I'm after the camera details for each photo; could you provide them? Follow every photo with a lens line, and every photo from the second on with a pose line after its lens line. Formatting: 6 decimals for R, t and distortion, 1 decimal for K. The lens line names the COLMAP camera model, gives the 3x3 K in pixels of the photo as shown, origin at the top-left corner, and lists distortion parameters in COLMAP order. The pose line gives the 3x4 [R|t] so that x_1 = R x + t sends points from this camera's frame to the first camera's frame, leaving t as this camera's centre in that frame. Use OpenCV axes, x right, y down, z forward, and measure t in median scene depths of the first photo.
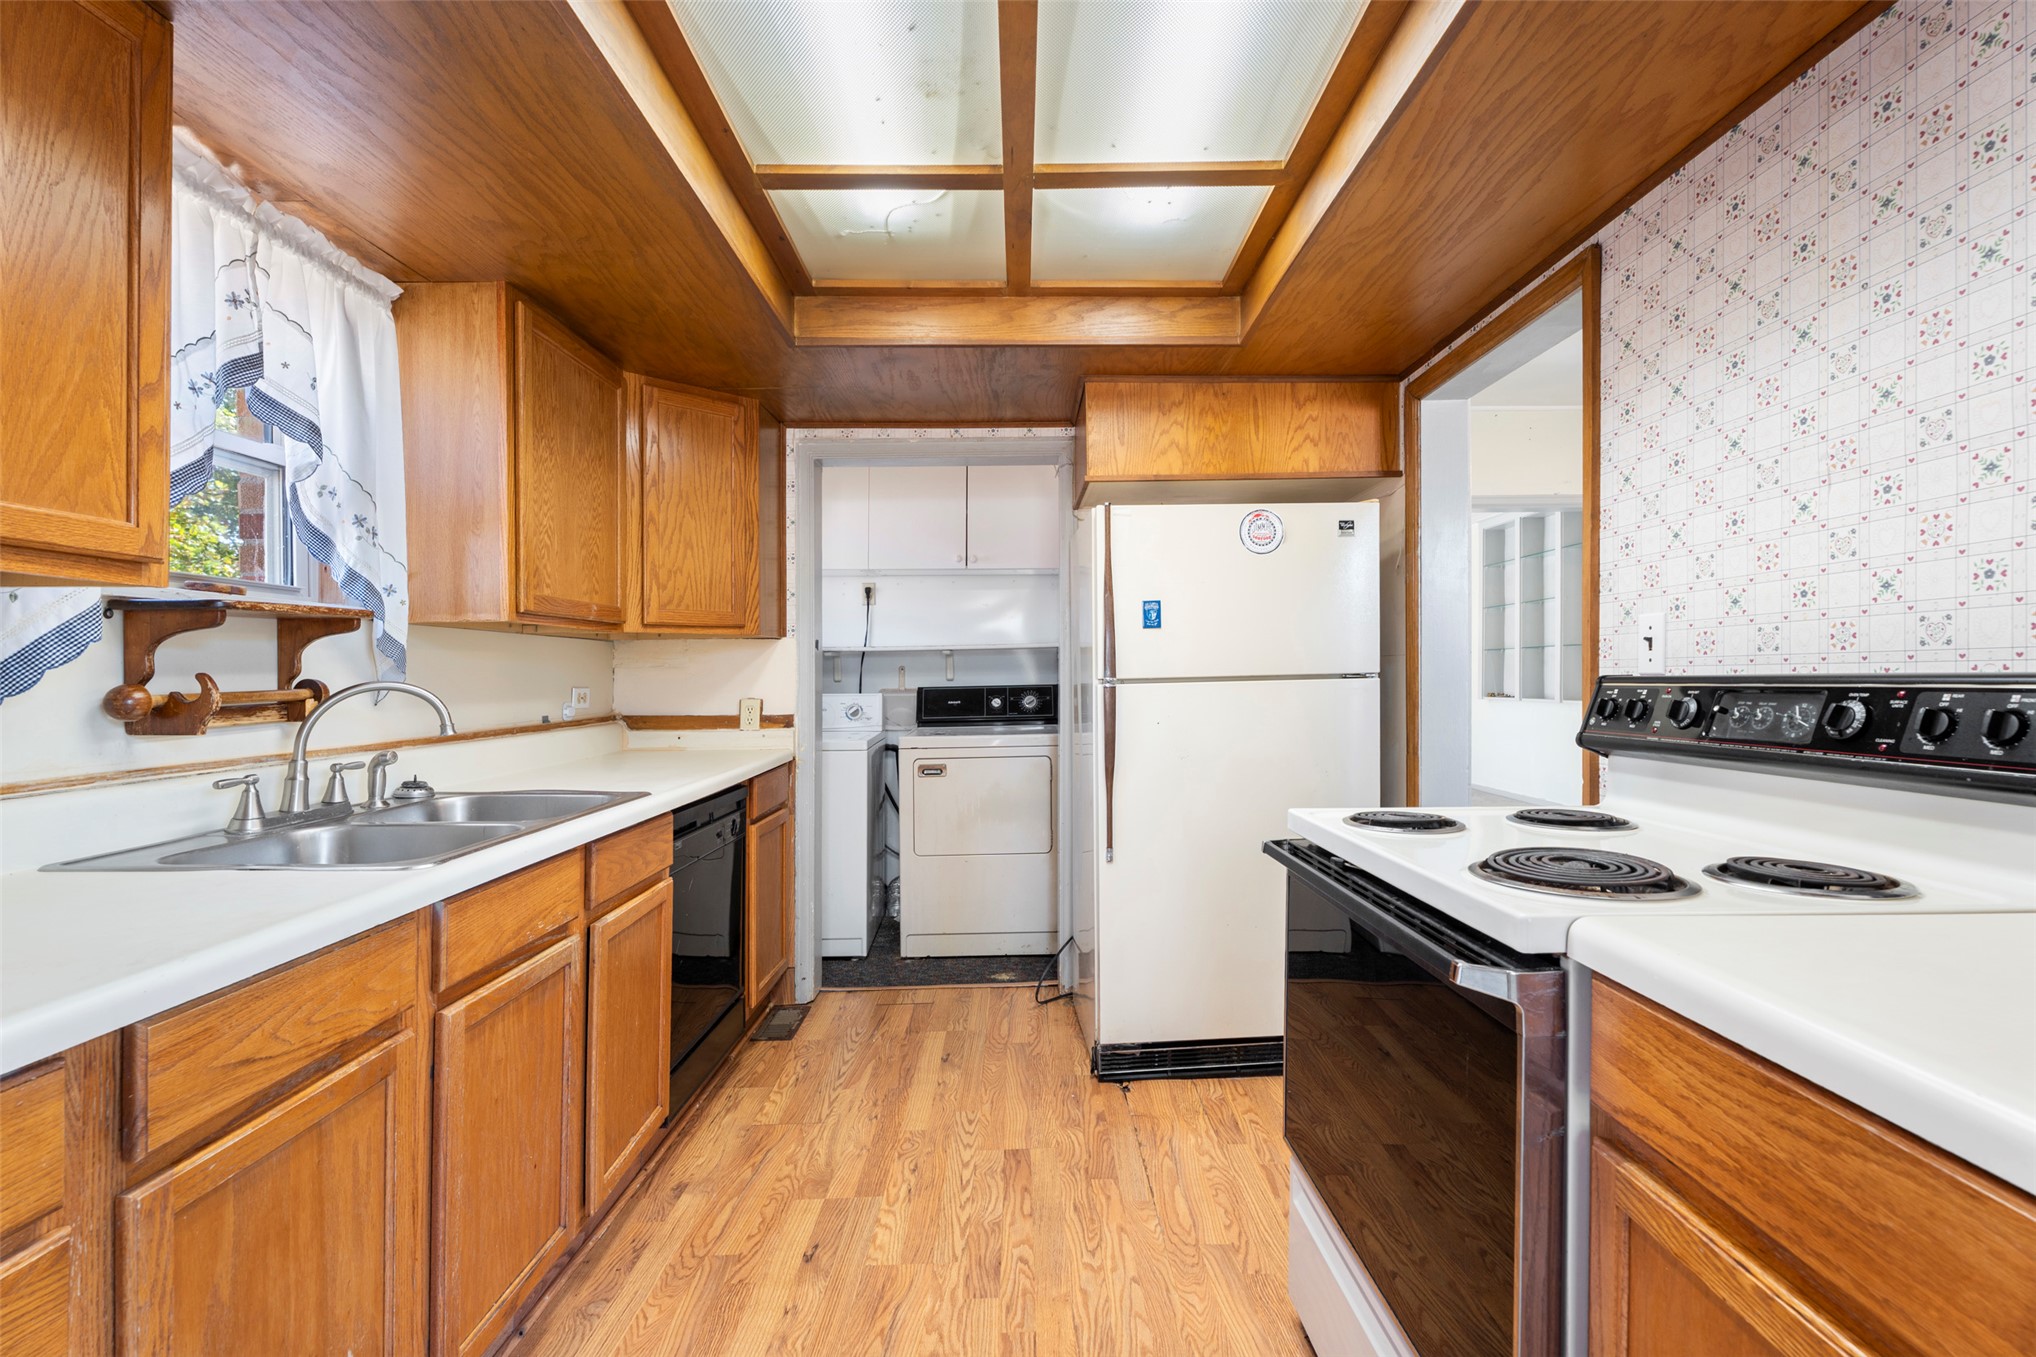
lens RADIAL K [[906.9, 0, 1022.1], [0, 906.9, 681.5], [0, 0, 1]] dist [0.001161, 0.000109]
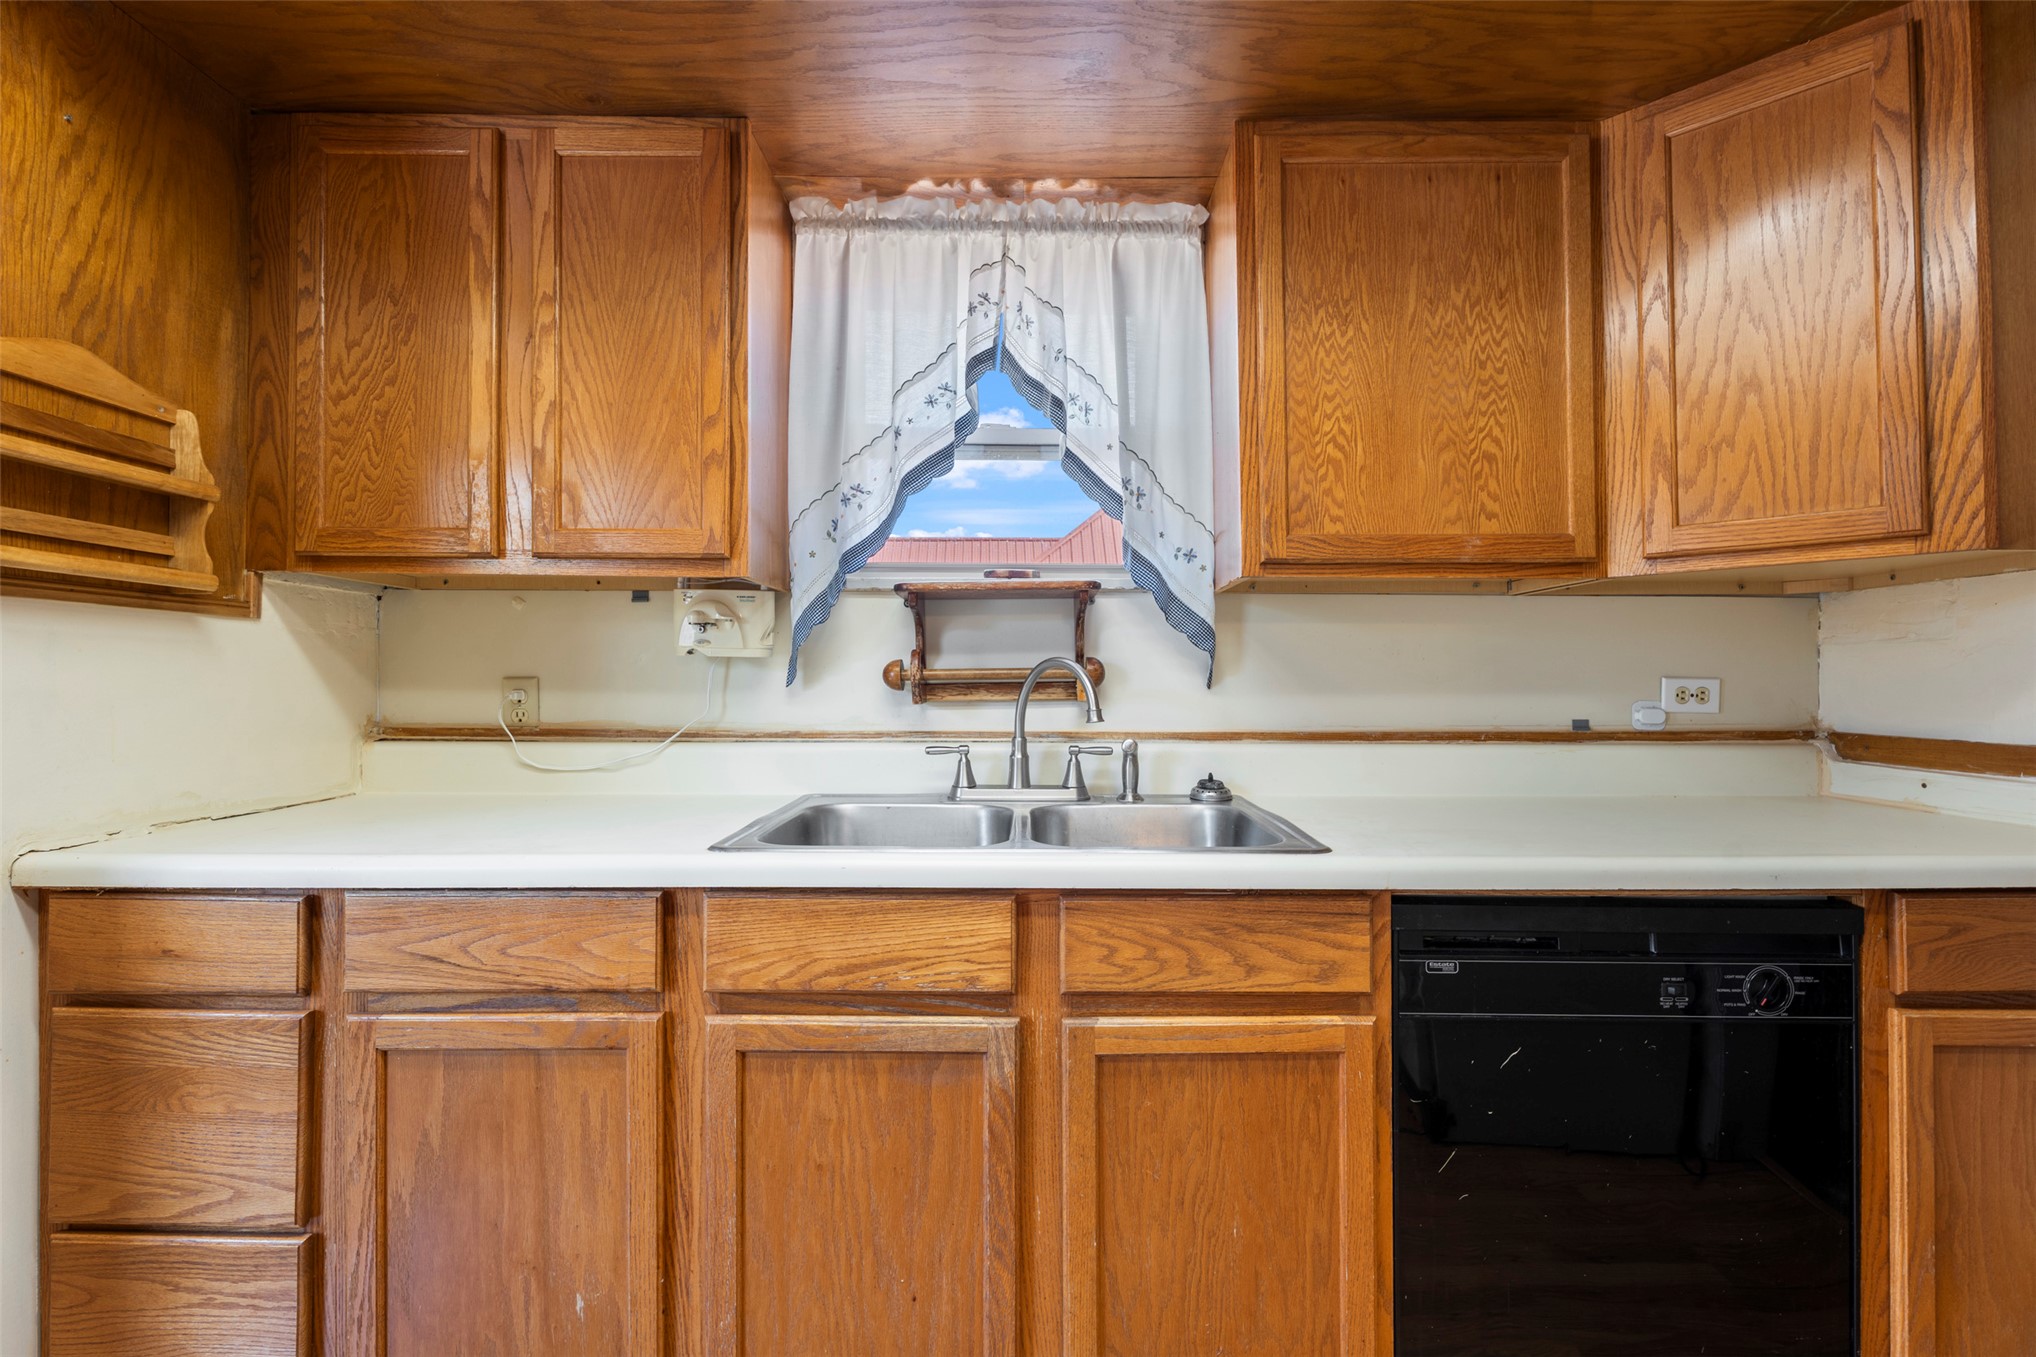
lens RADIAL K [[906.9, 0, 1032.4], [0, 906.9, 663.3], [0, 0, 1]] dist [0.001161, 0.000109]
pose [[-0.001551, -0.015546, -0.999878, 0.180968], [-0.011338, 0.999815, -0.015528, 0.018085], [0.999935, 0.011312, -0.001727, 0.907396]]
